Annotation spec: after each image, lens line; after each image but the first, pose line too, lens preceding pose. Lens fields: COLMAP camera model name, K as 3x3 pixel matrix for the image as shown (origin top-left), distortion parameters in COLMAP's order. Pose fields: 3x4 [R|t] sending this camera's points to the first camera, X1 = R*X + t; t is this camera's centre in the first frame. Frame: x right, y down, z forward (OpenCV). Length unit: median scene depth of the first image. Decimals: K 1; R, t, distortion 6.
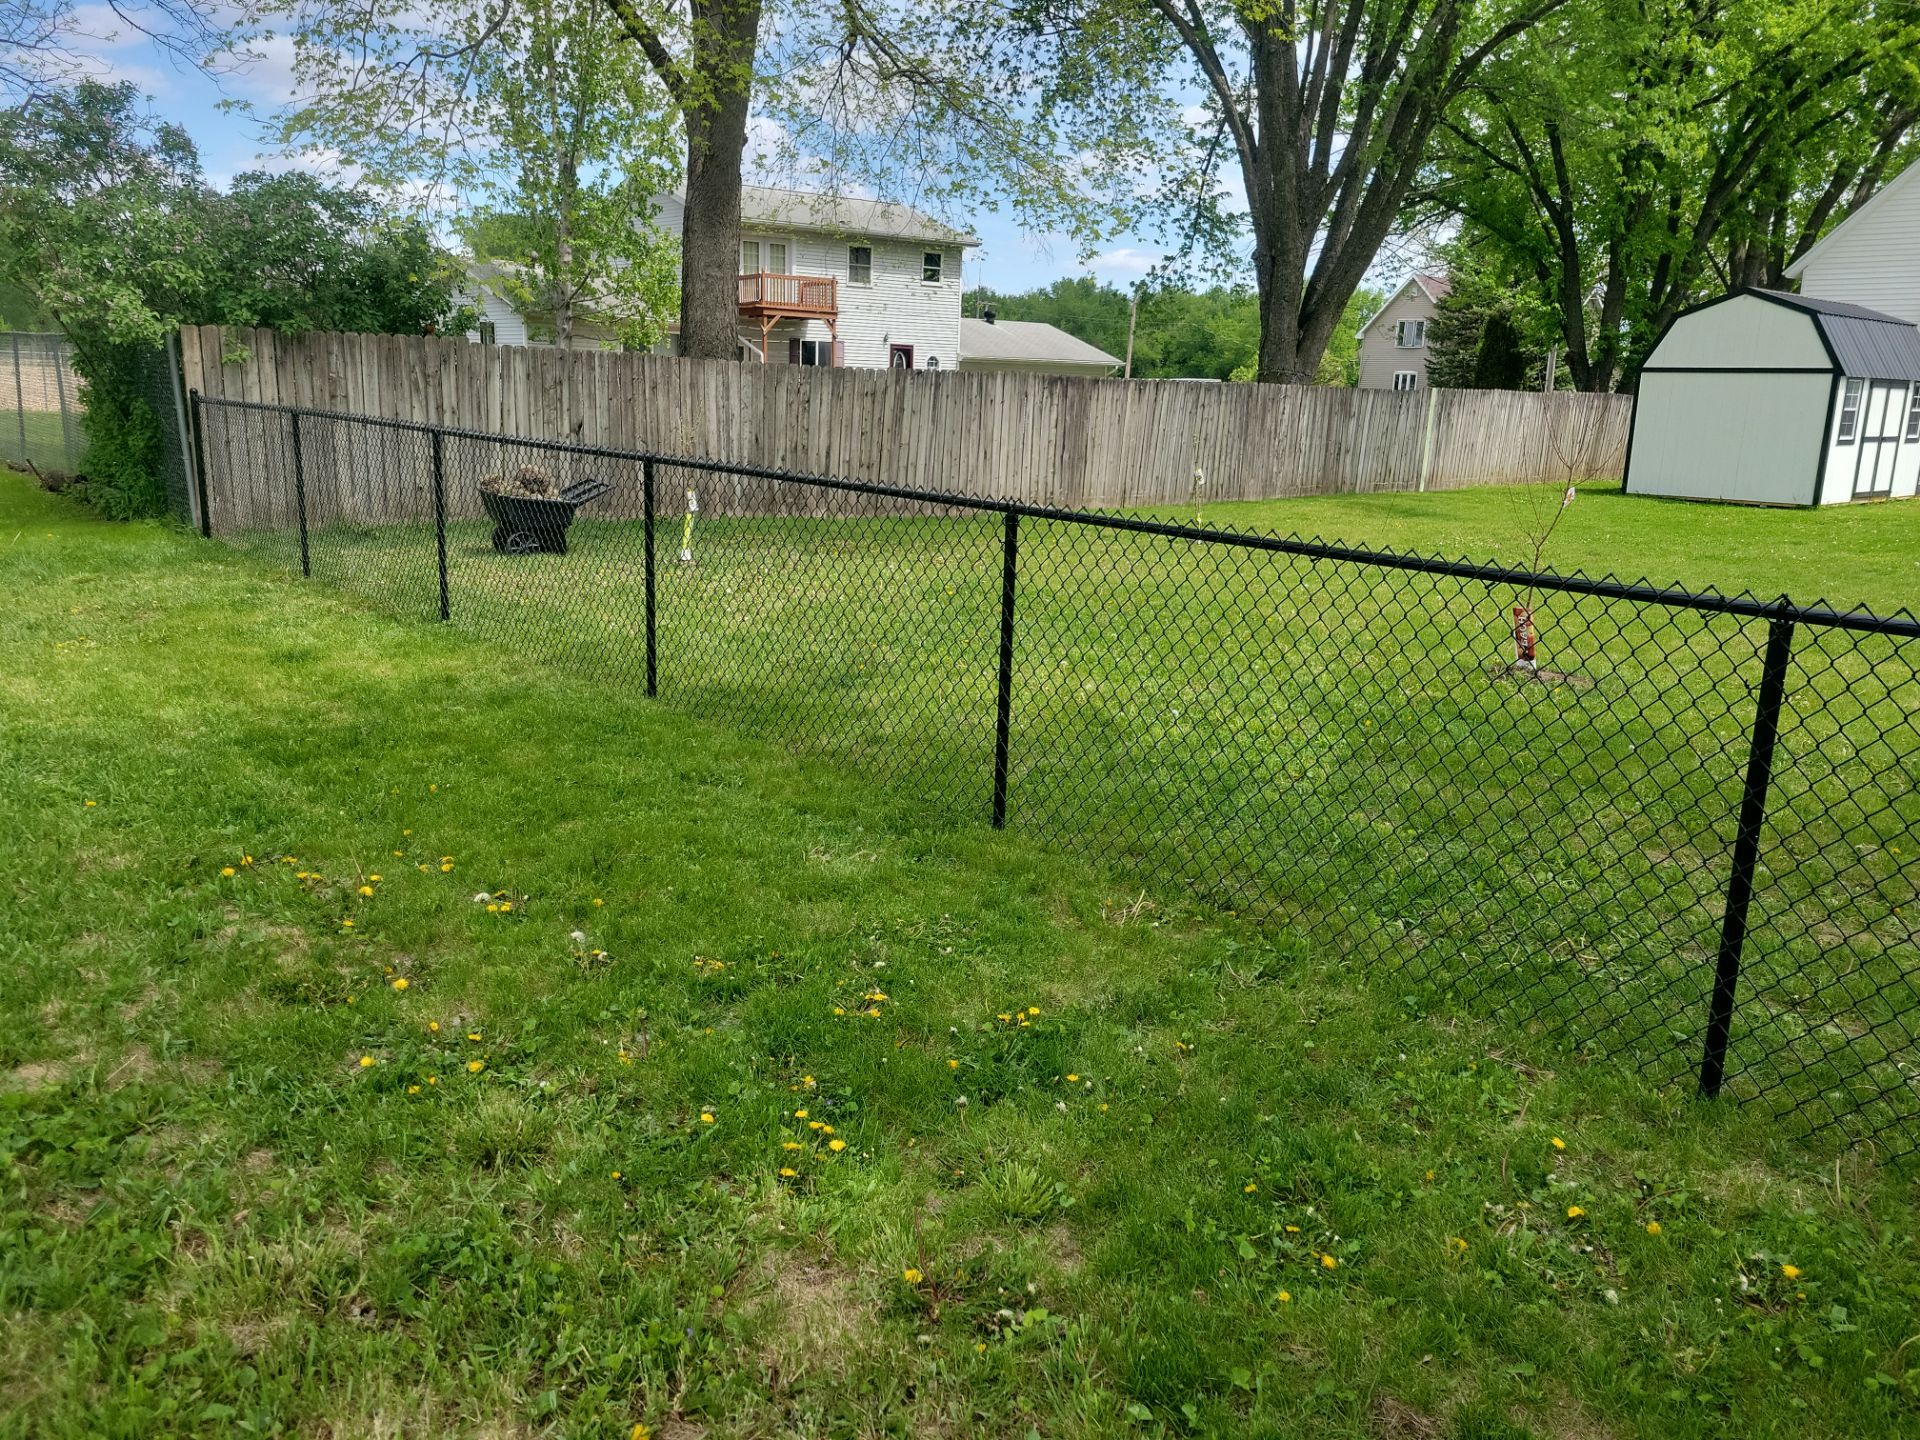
lens RADIAL K [[1408.8, 0, 960.0], [0, 1408.8, 720.0], [0, 0, 1]] dist [0.035108, -0.008449]
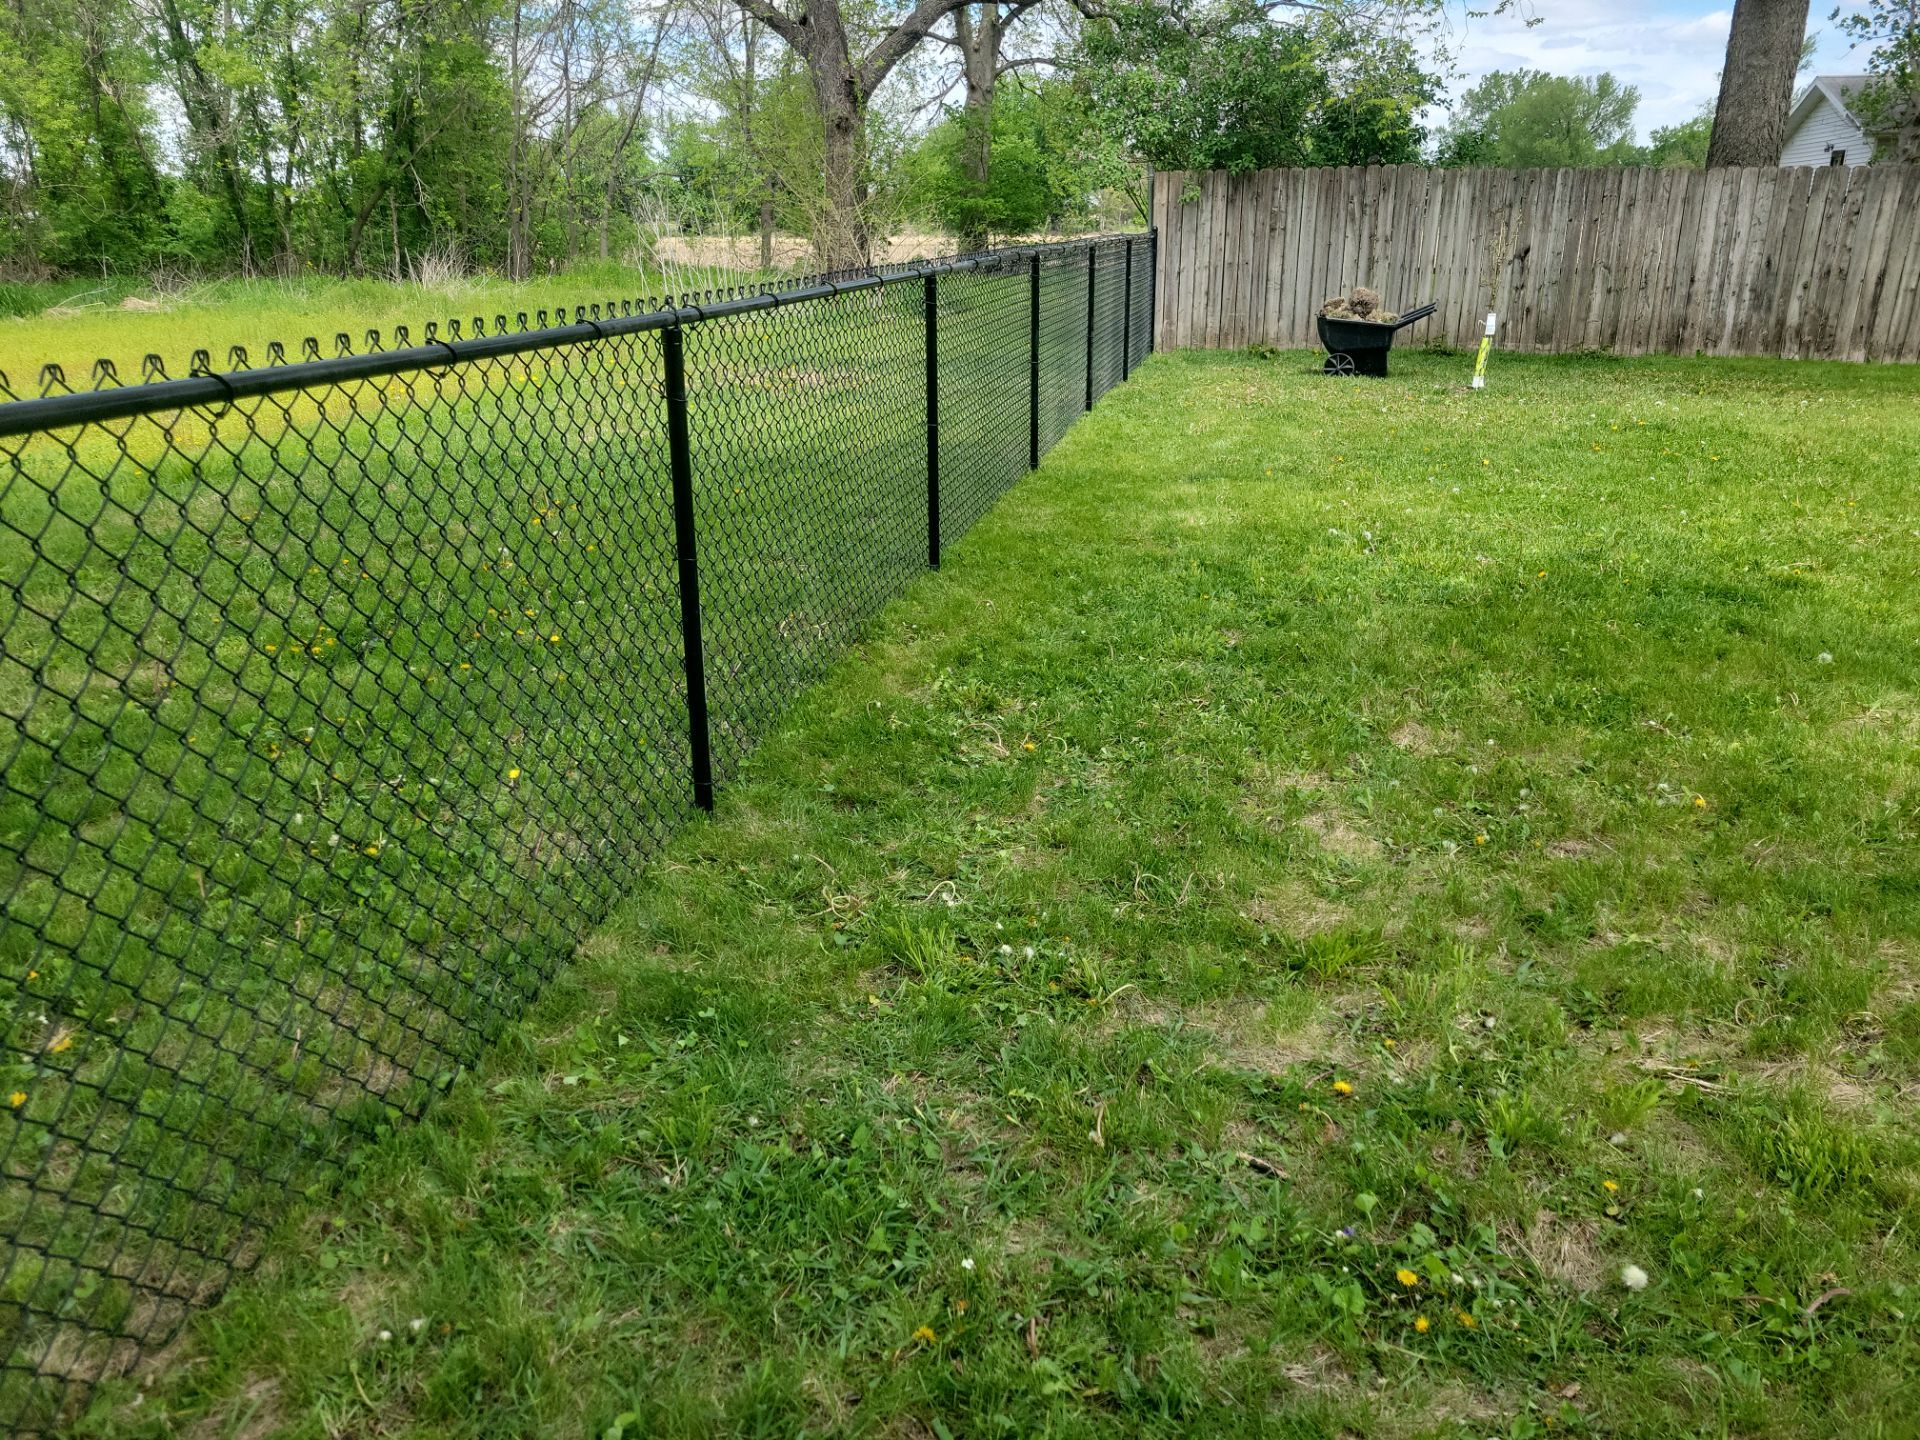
lens RADIAL K [[1408.8, 0, 960.0], [0, 1408.8, 720.0], [0, 0, 1]] dist [0.035108, -0.008449]
pose [[0.606331, 0.228742, -0.761604, 0.342168], [-0.155650, 0.973349, 0.168421, -0.001371], [0.779831, 0.016425, 0.625775, 0.116258]]
